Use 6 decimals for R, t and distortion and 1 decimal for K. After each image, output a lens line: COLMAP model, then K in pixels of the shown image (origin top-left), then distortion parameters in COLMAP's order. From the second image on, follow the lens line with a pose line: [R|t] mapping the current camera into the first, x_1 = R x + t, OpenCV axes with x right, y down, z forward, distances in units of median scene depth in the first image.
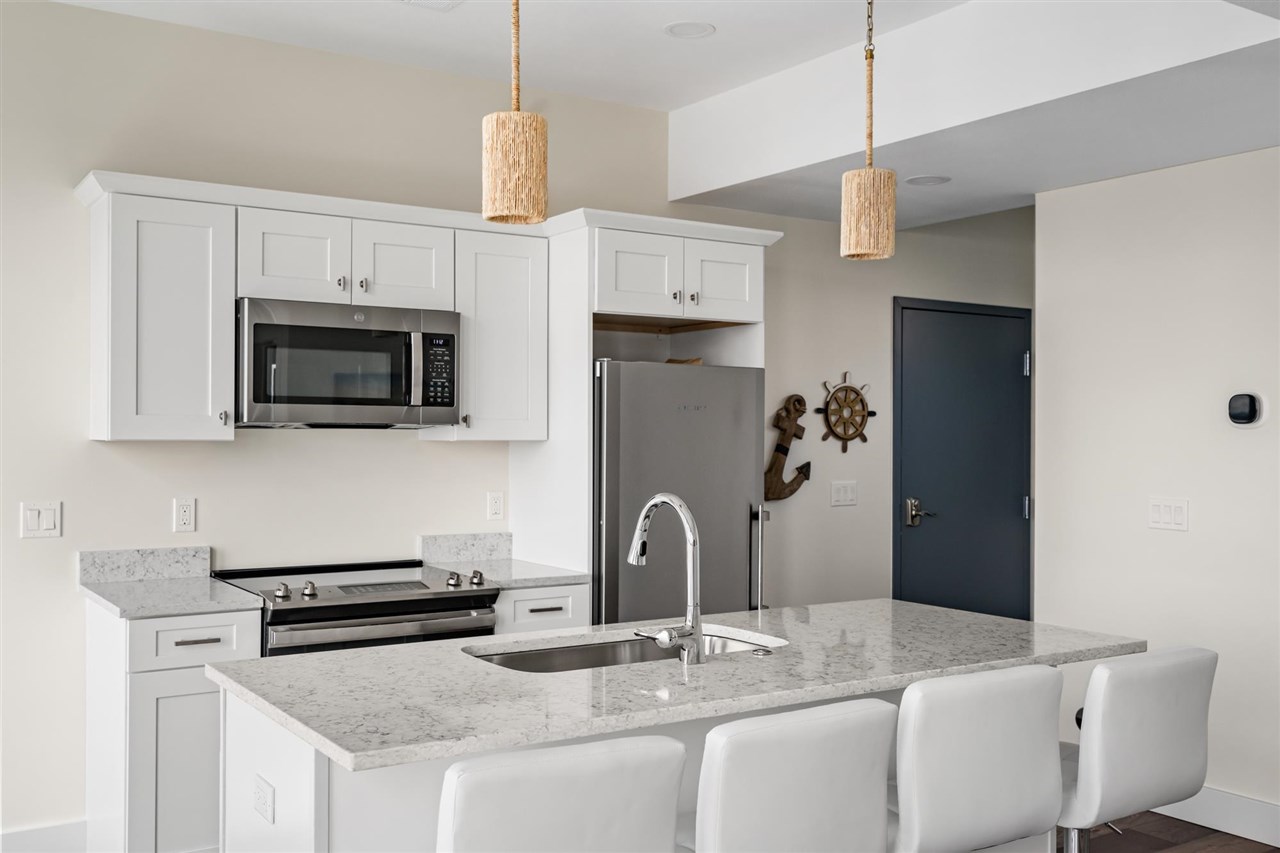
lens RADIAL K [[1219.4, 0, 635.6], [0, 1219.4, 447.0], [0, 0, 1]] dist [0.018408, 0.000000]
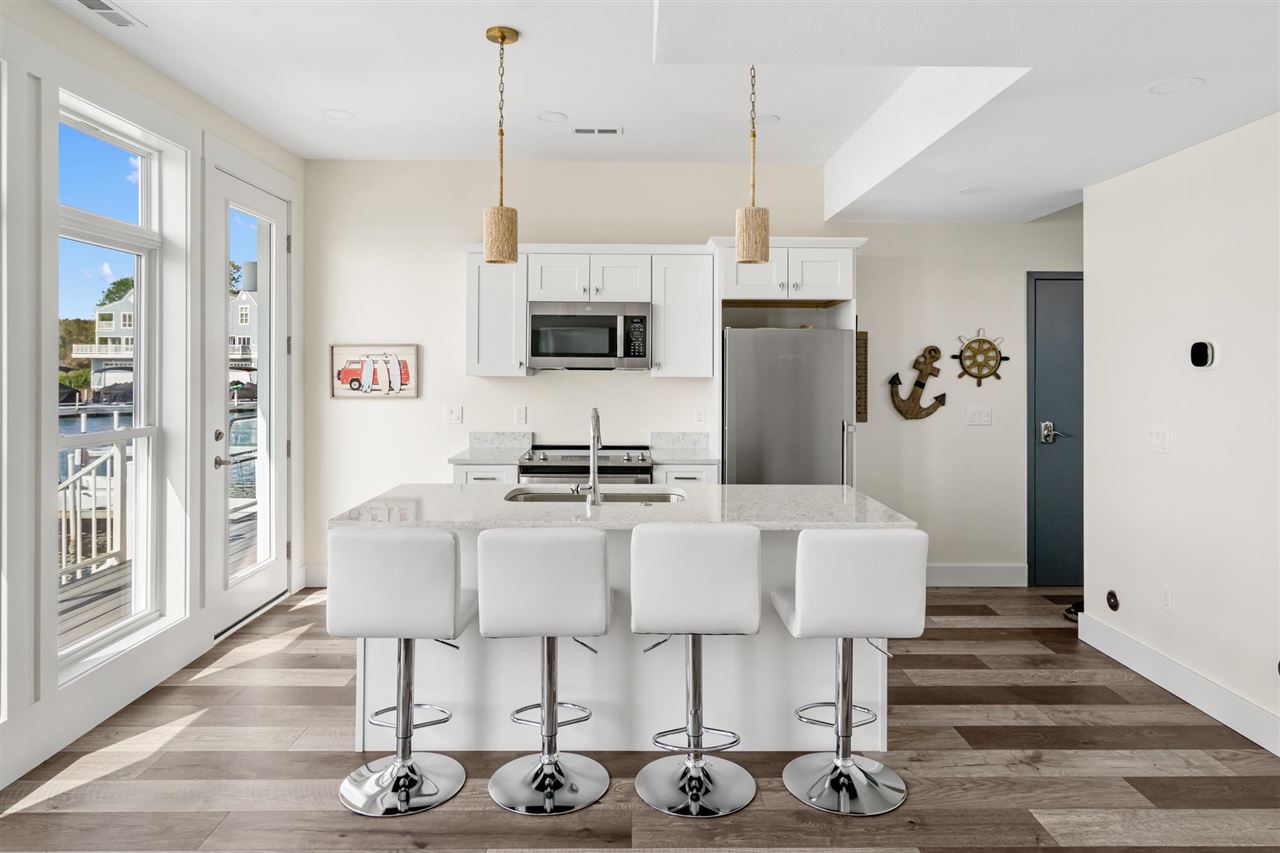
lens RADIAL K [[794.8, 0, 637.2], [0, 794.8, 369.9], [0, 0, 1]] dist [0.004541, 0.001113]
pose [[0.845643, 0.000894, -0.533748, 0.437507], [-0.006846, 0.999935, -0.009171, -0.005030], [0.533705, 0.011409, 0.845594, 0.039998]]
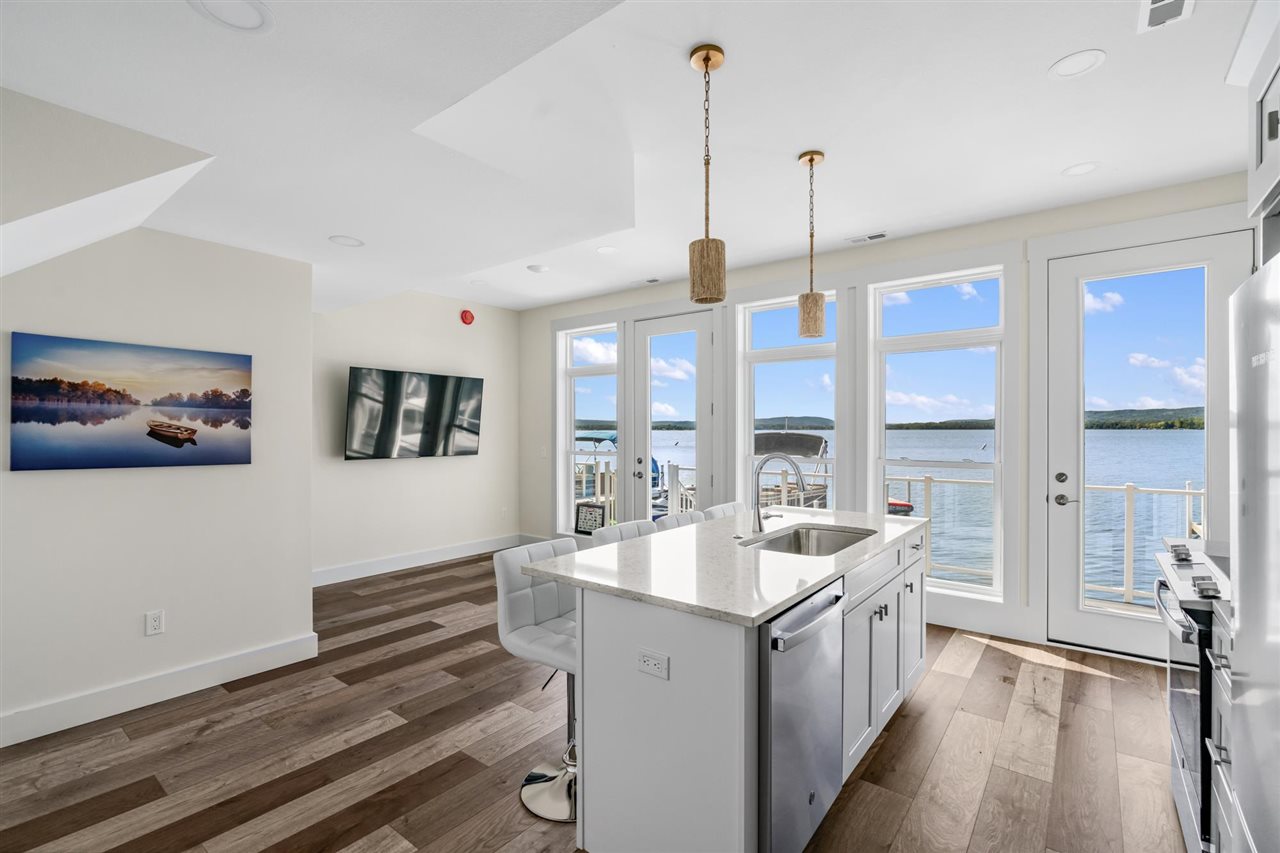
lens RADIAL K [[577.1, 0, 648.5], [0, 577.1, 432.0], [0, 0, 1]] dist [0.000448, 0.000277]
pose [[-0.942439, -0.001237, -0.334376, 0.349304], [-0.005897, 0.999899, 0.012921, -0.004881], [0.334326, 0.014149, -0.942351, 1.164634]]
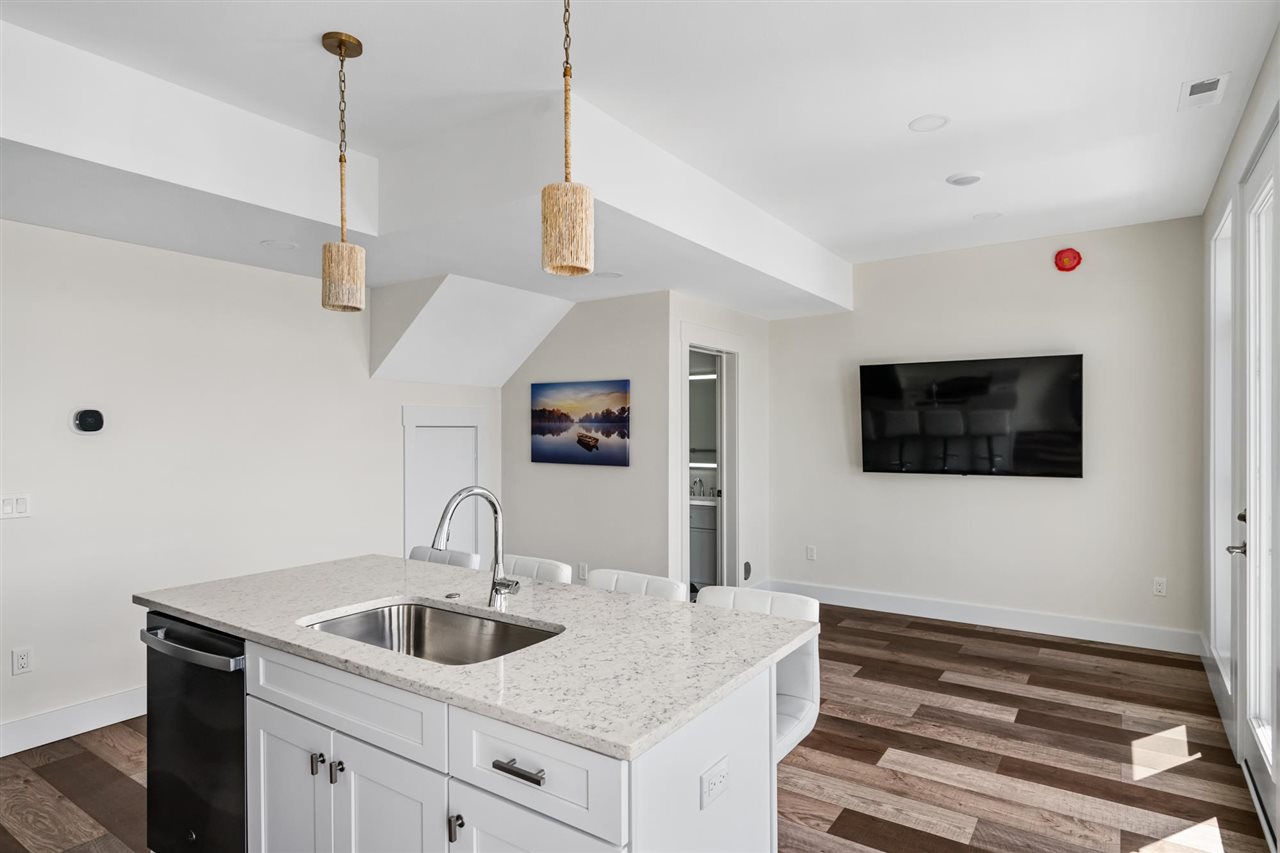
lens RADIAL K [[708.7, 0, 629.4], [0, 708.7, 427.5], [0, 0, 1]] dist [-0.000458, 0.001016]
pose [[-0.374685, 0.003895, 0.927144, -0.474283], [0.013919, 0.999902, 0.001424, -0.015342], [-0.927048, 0.013439, -0.374702, 0.720824]]
